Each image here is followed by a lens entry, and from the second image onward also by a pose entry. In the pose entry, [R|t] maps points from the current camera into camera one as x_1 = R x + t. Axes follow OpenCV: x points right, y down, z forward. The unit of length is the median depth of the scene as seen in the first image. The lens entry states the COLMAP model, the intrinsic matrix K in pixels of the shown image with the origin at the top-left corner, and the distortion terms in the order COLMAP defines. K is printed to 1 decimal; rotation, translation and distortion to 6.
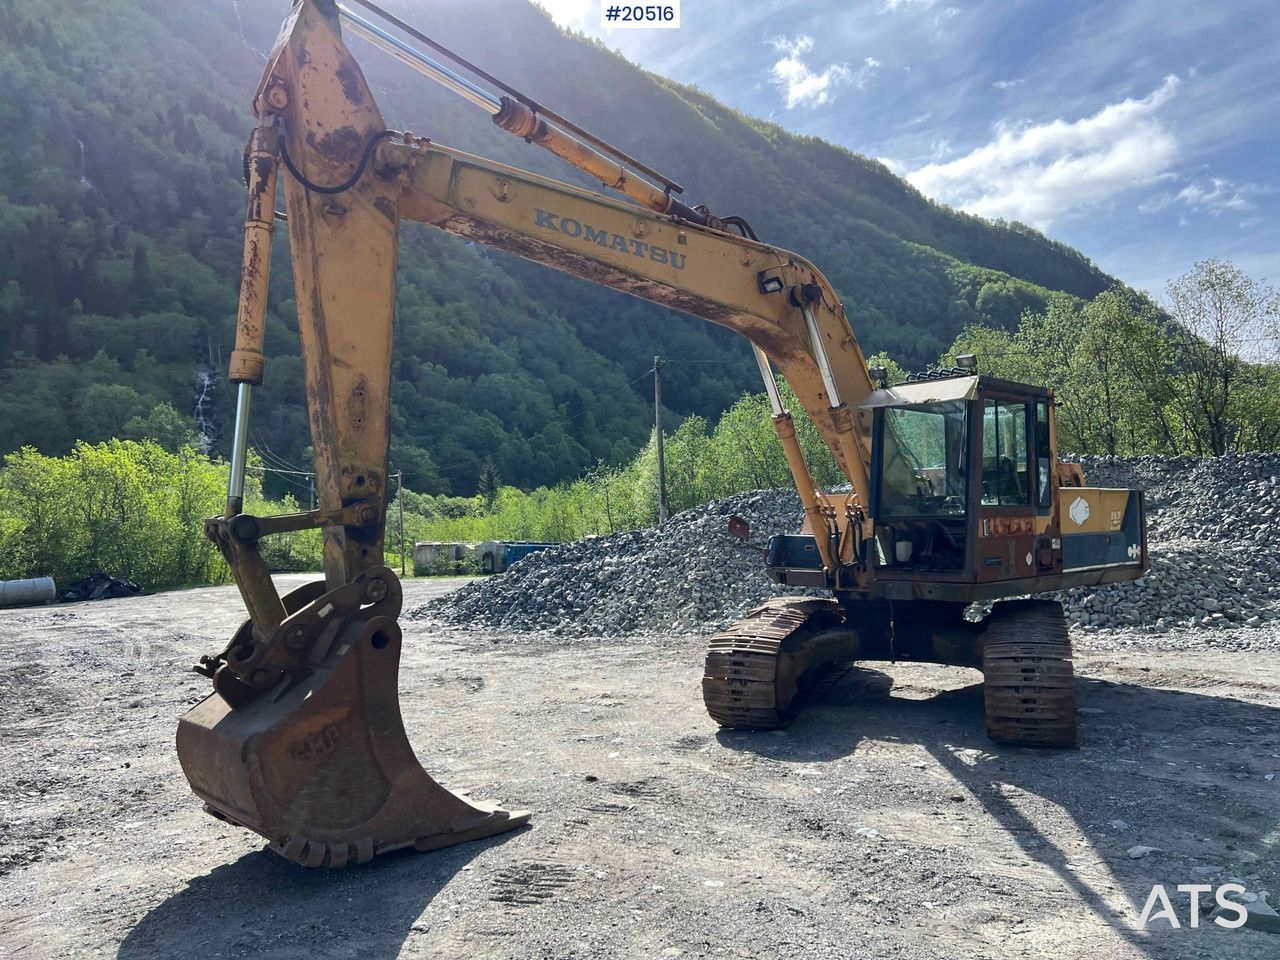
lens RADIAL K [[950.9, 0, 641.6], [0, 950.9, 484.0], [0, 0, 1]] dist [0.065348, -0.068732]
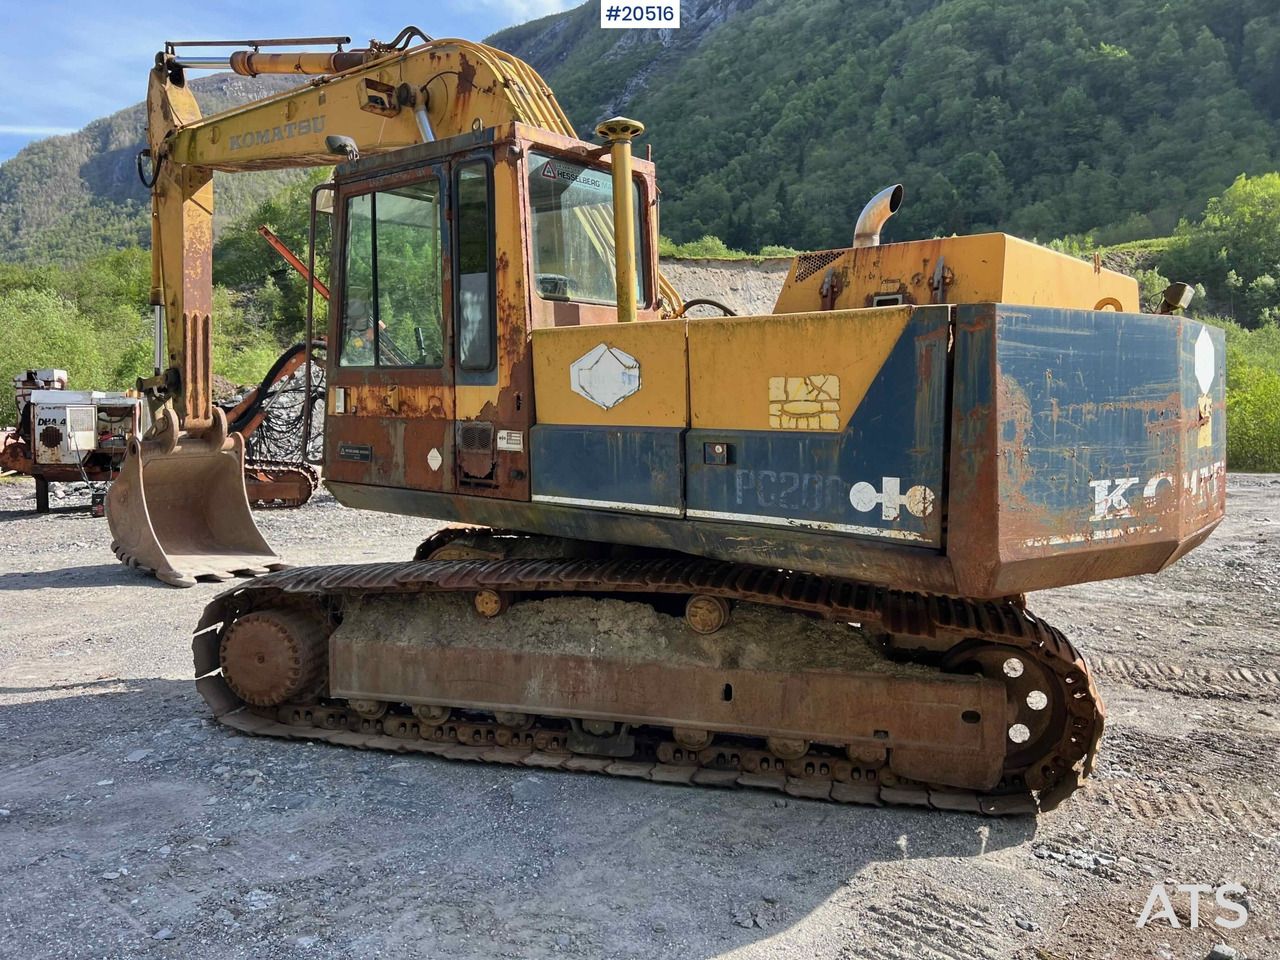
lens RADIAL K [[950.9, 0, 640.9], [0, 950.9, 479.6], [0, 0, 1]] dist [0.064116, -0.064729]
pose [[0.125293, 0.108377, -0.986183, 0.449960], [0.030193, 0.993139, 0.112977, 0.013306], [0.991660, -0.043931, 0.121161, 0.481500]]
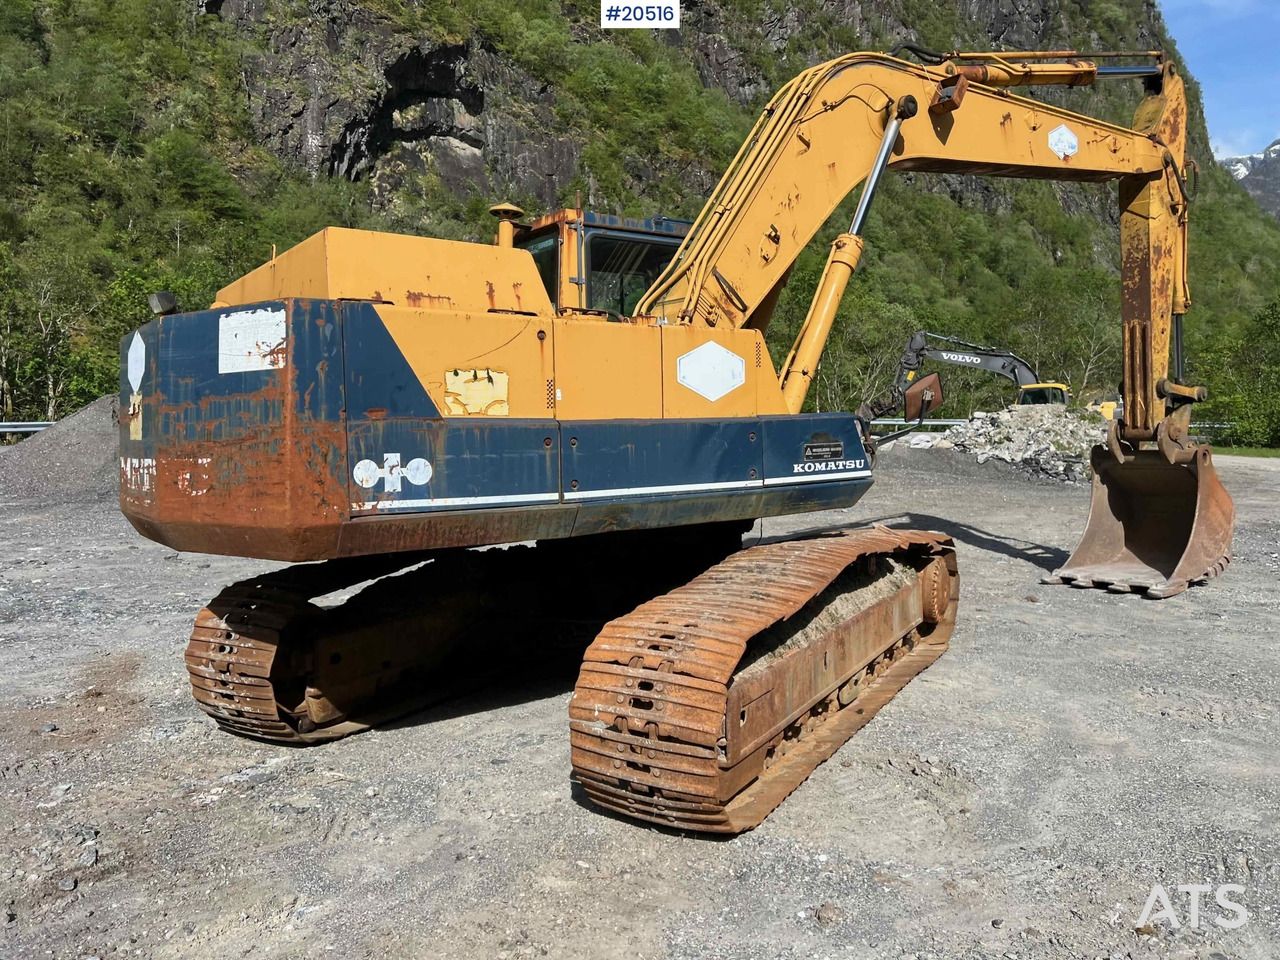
lens RADIAL K [[957.4, 0, 645.0], [0, 957.4, 471.7], [0, 0, 1]] dist [0.055246, -0.056018]
pose [[-0.991077, 0.027211, 0.130486, 0.102301], [0.028240, 0.999583, 0.006037, 0.043970], [-0.130268, 0.009668, -0.991432, 0.849000]]
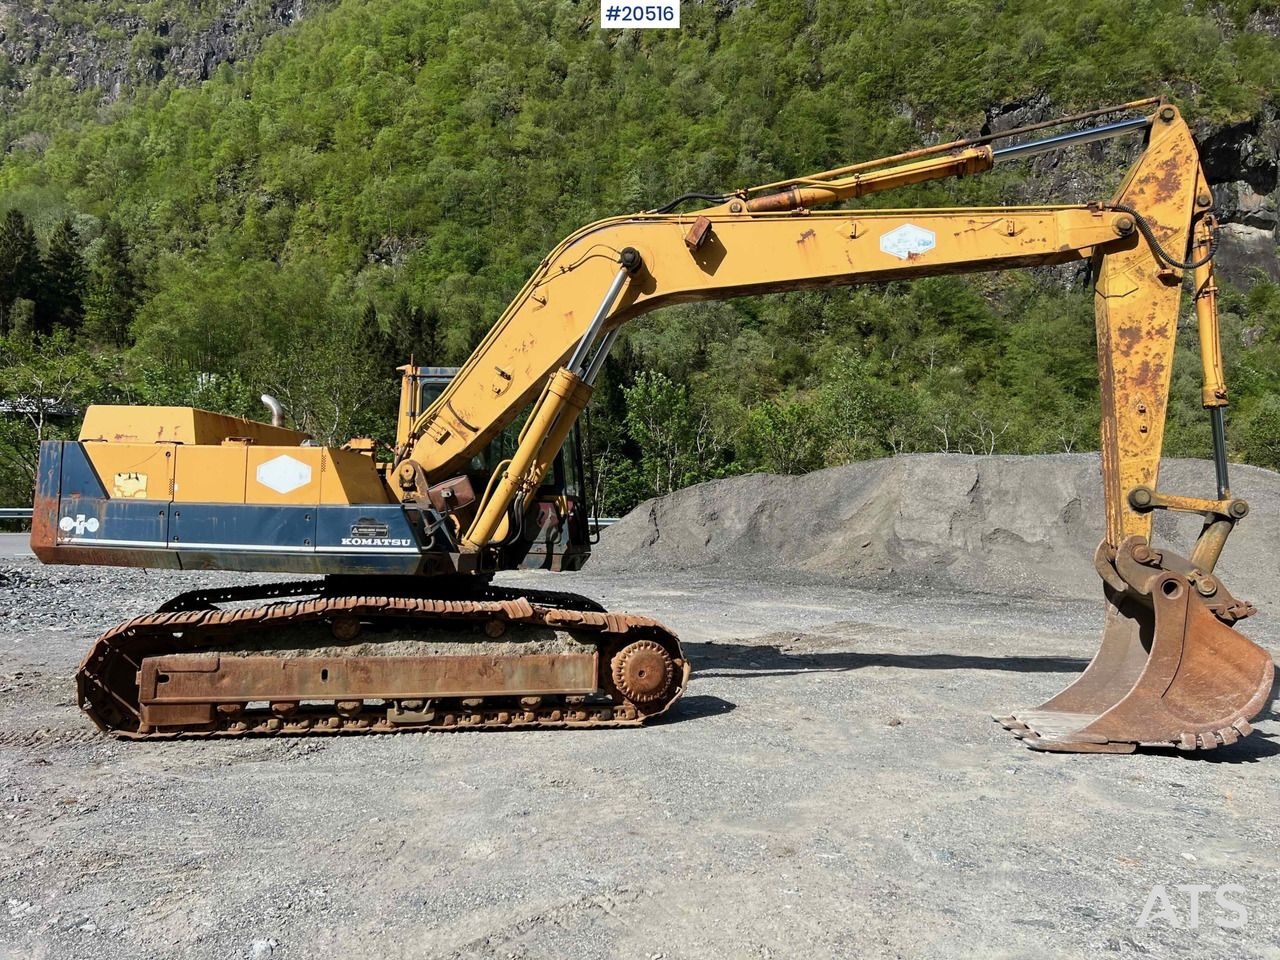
lens RADIAL K [[956.2, 0, 643.3], [0, 956.2, 480.3], [0, 0, 1]] dist [0.061058, -0.066147]
pose [[-0.629576, 0.039511, 0.775933, -0.283699], [-0.050239, 0.994546, -0.091406, 0.050735], [-0.775313, -0.096529, -0.624157, 0.729281]]
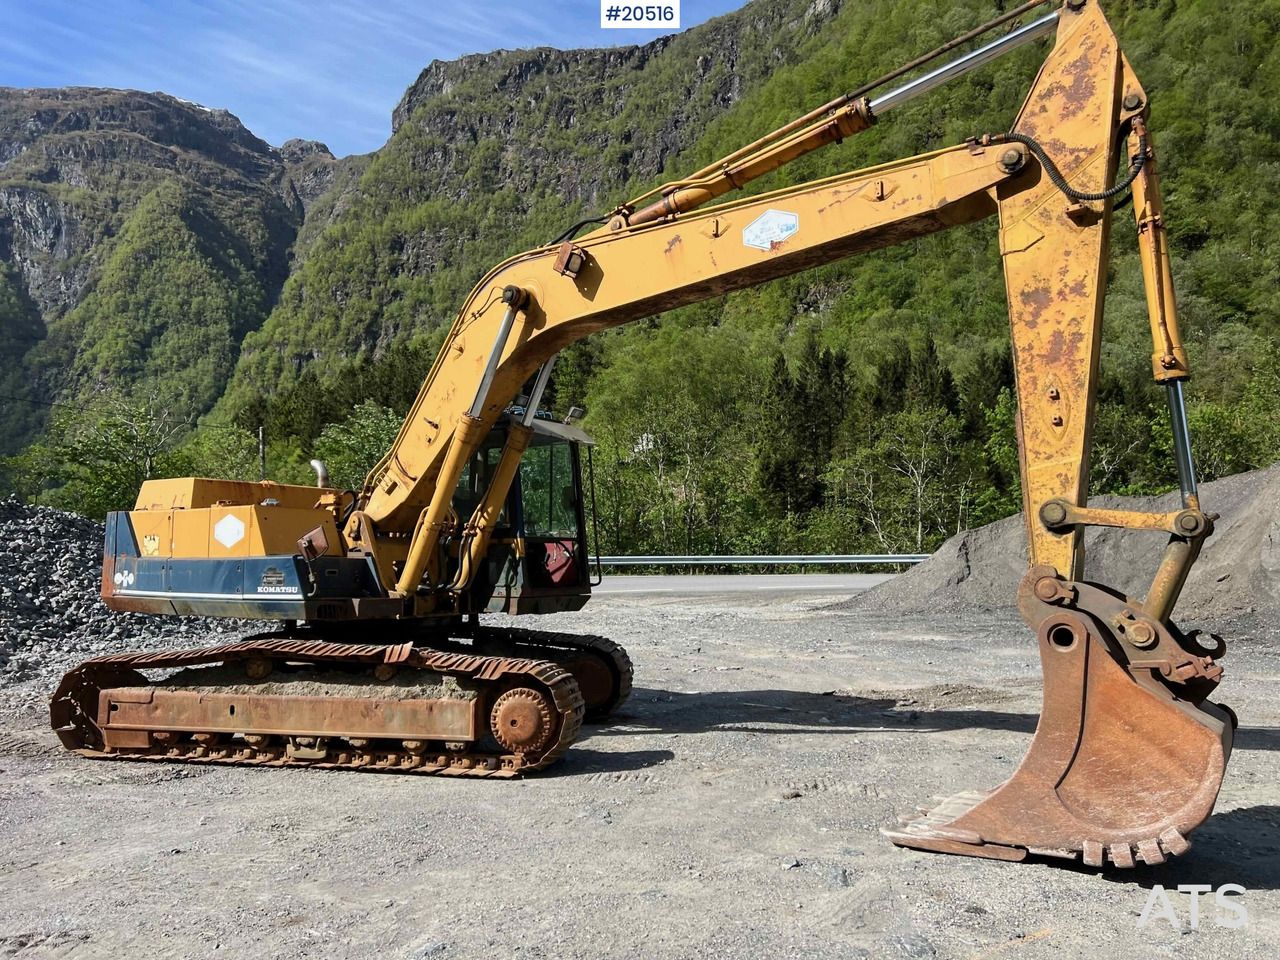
lens RADIAL K [[956.4, 0, 640.7], [0, 956.4, 479.5], [0, 0, 1]] dist [0.054190, -0.058353]
pose [[-0.210014, 0.101487, 0.972417, -0.366133], [-0.039064, 0.992933, -0.112065, 0.038592], [-0.976918, -0.061521, -0.204566, 0.502199]]
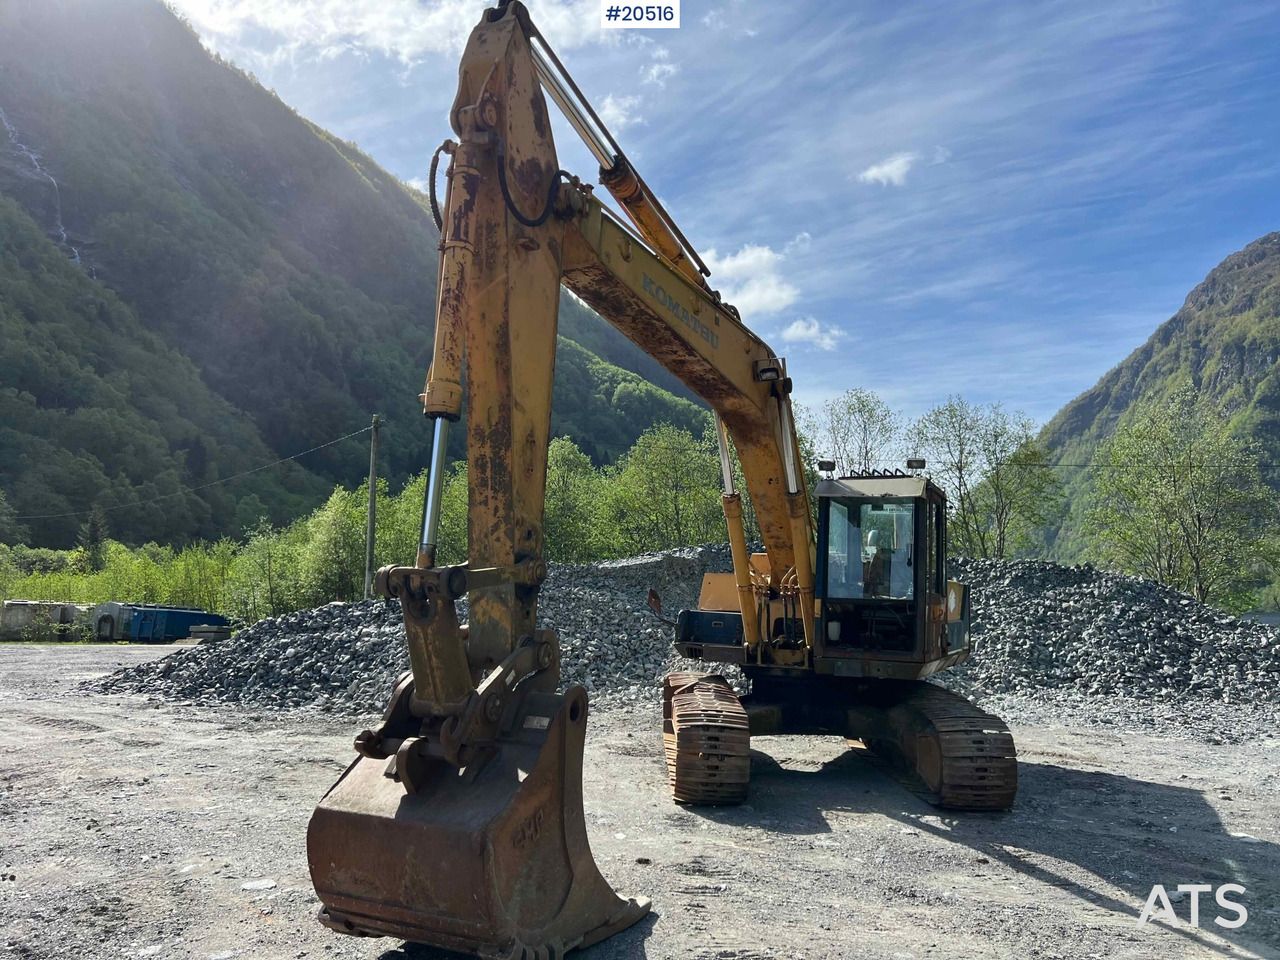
lens RADIAL K [[951.4, 0, 644.6], [0, 951.4, 485.8], [0, 0, 1]] dist [0.084023, -0.109279]
pose [[0.924940, 0.089144, 0.369513, -0.160965], [-0.060857, 0.994301, -0.087537, 0.006995], [-0.375210, 0.058479, 0.925093, 0.033045]]
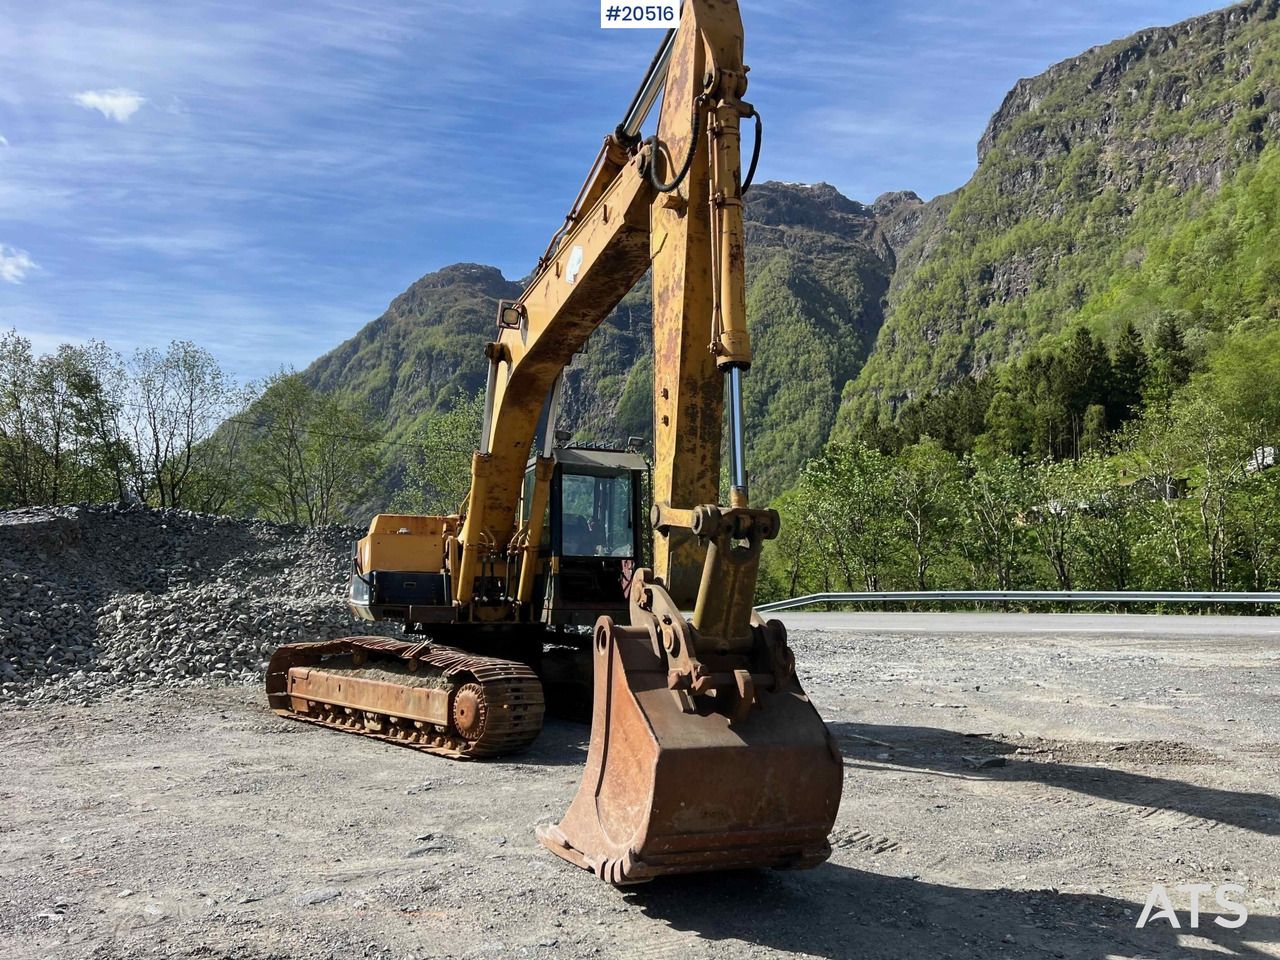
lens RADIAL K [[951.0, 0, 640.5], [0, 951.0, 464.7], [0, 0, 1]] dist [0.065297, -0.066535]
pose [[0.387958, 0.146489, 0.909961, -0.366340], [-0.060537, 0.989207, -0.133437, 0.033830], [-0.919687, -0.003318, 0.392639, 0.206655]]
